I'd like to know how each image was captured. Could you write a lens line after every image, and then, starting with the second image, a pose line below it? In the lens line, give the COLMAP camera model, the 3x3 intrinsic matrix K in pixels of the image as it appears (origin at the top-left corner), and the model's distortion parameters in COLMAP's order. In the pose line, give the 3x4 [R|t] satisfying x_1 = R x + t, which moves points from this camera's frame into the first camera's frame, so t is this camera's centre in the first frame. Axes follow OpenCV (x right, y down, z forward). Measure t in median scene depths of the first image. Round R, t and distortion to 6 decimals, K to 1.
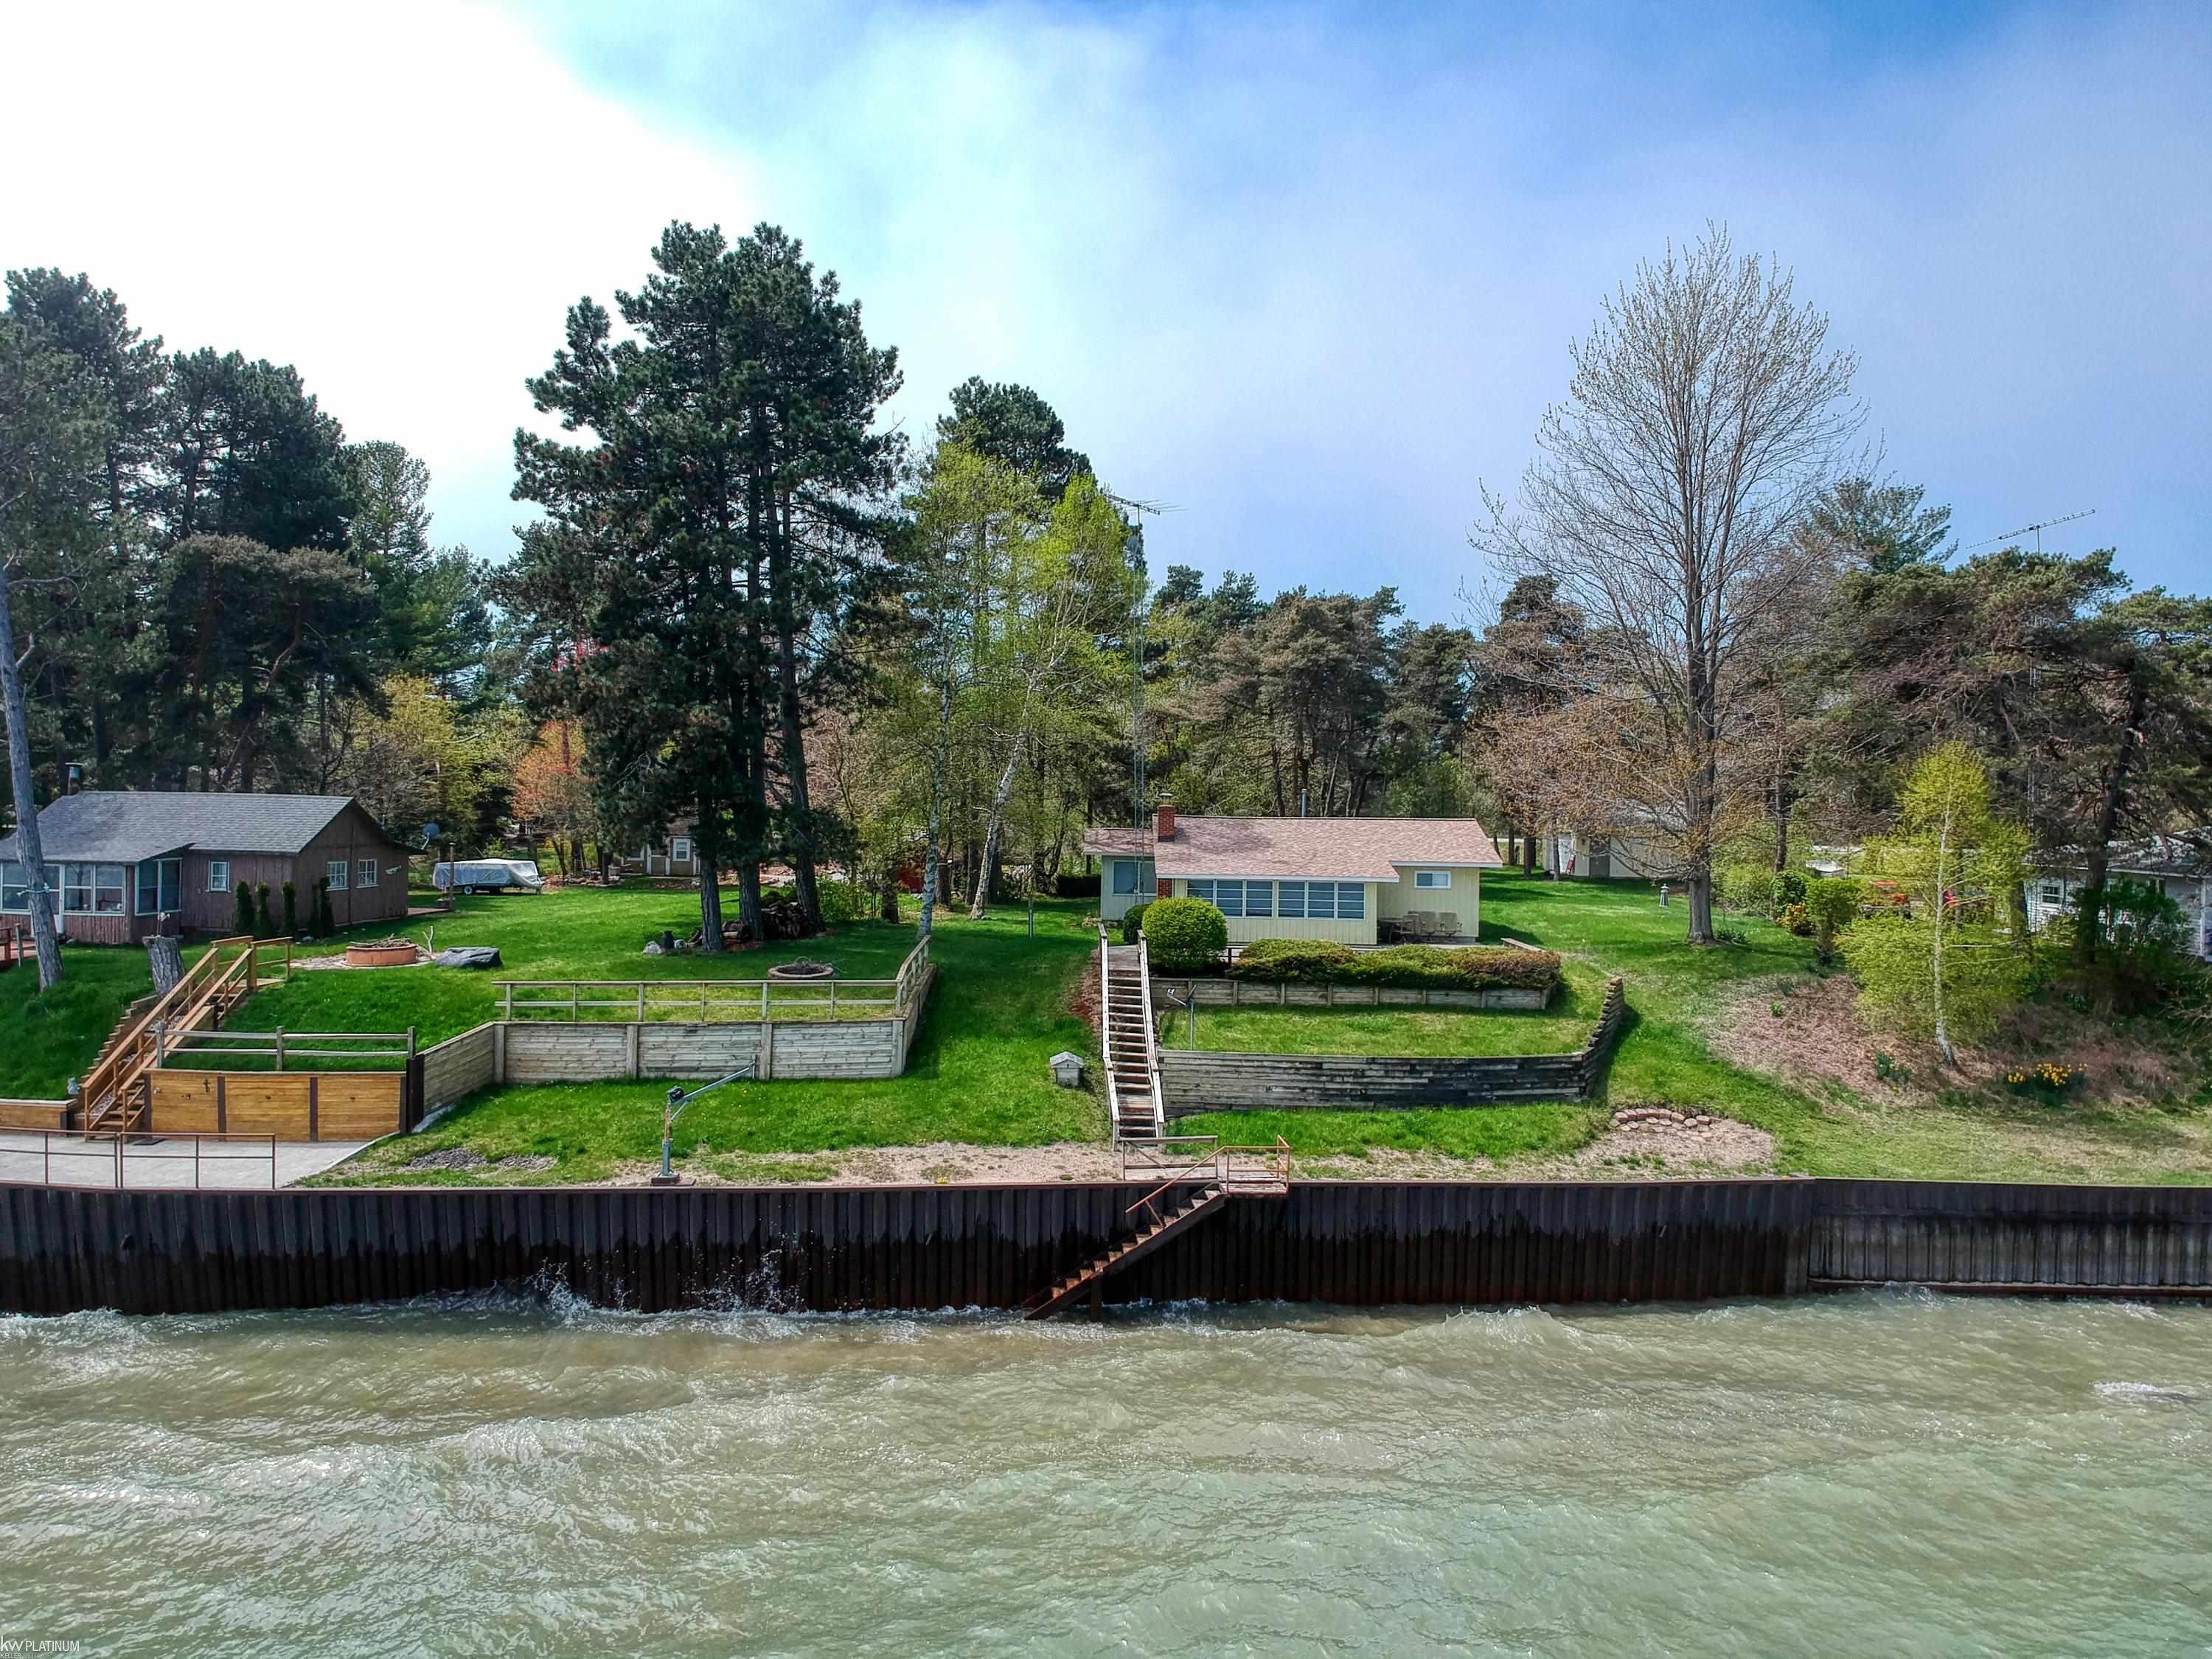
lens RADIAL K [[1585.7, 0, 1131.6], [0, 1585.7, 819.4], [0, 0, 1]] dist [0.113131, -0.173917]
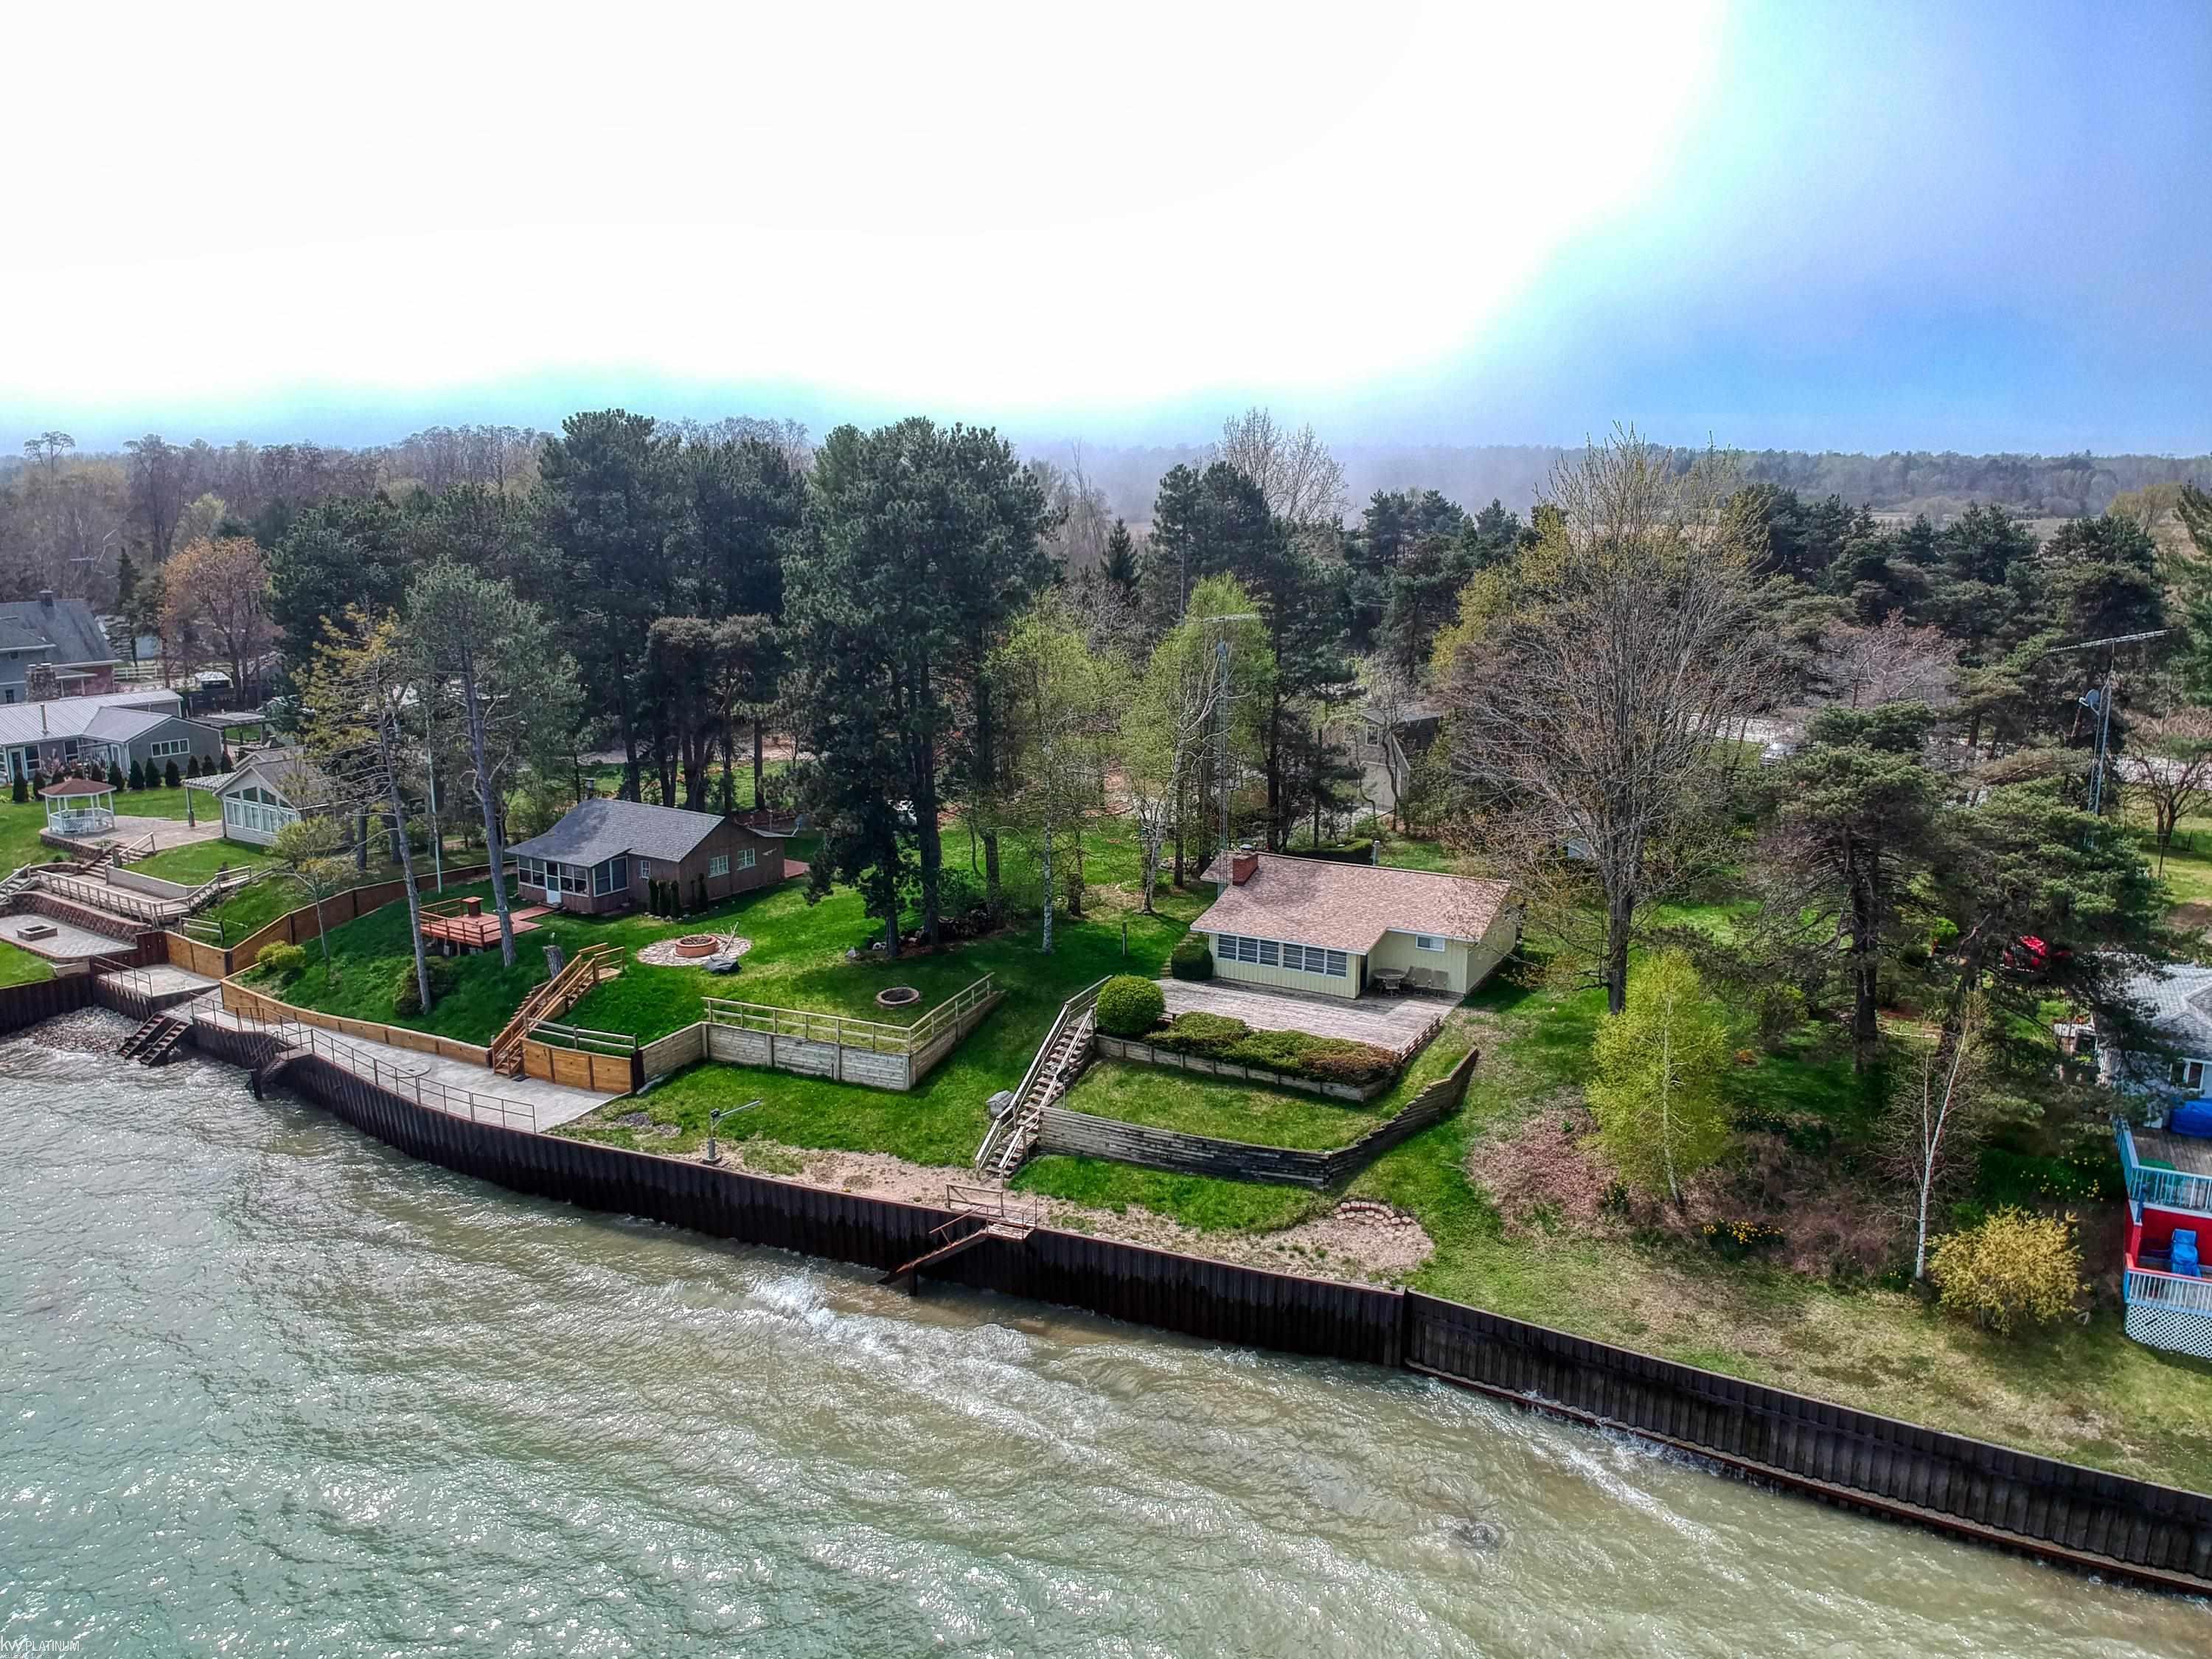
lens RADIAL K [[1585.7, 0, 1131.6], [0, 1585.7, 819.4], [0, 0, 1]] dist [0.113131, -0.173917]
pose [[0.884733, 0.079710, -0.459232, 0.724310], [0.005185, 0.983524, 0.180701, -0.369479], [0.466070, -0.162253, 0.869743, -0.186063]]
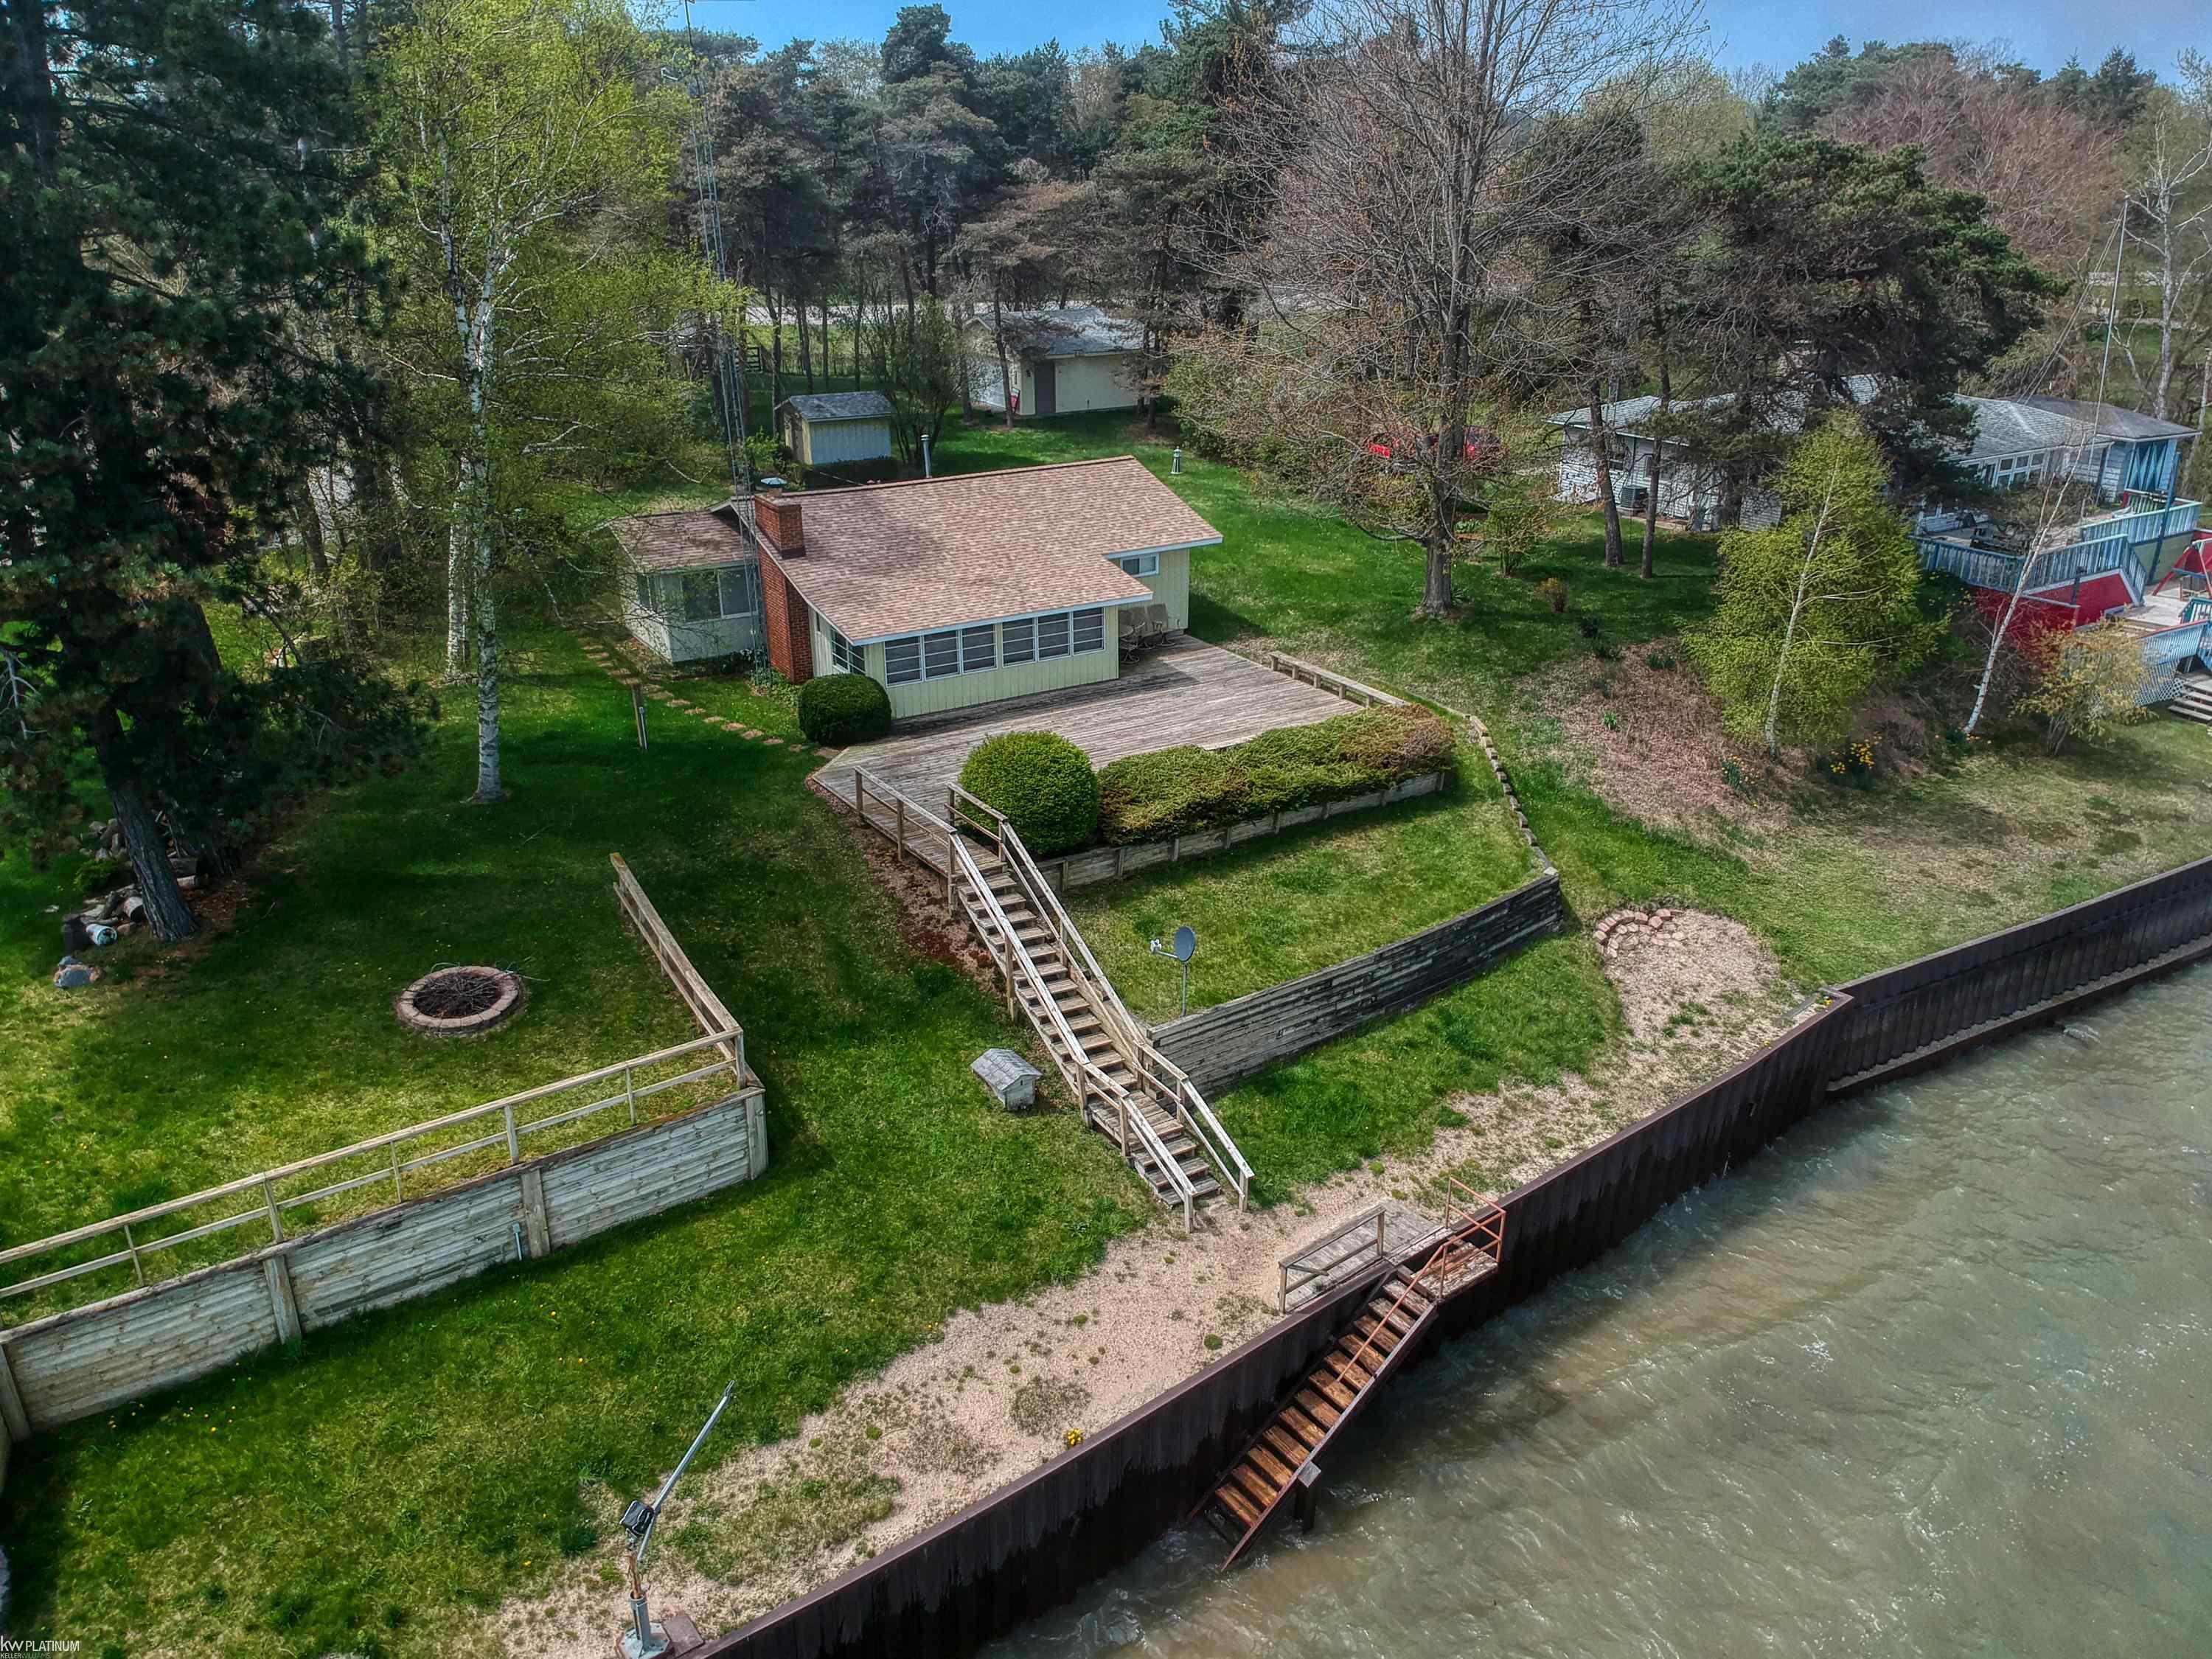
lens RADIAL K [[1572.4, 0, 1106.0], [0, 1572.4, 829.5], [0, 0, 1]] dist [0.134949, -0.280741]
pose [[0.851064, -0.221645, 0.475988, -0.295090], [0.021553, 0.920518, 0.390105, -0.194153], [-0.524620, -0.321745, 0.788197, 0.493278]]
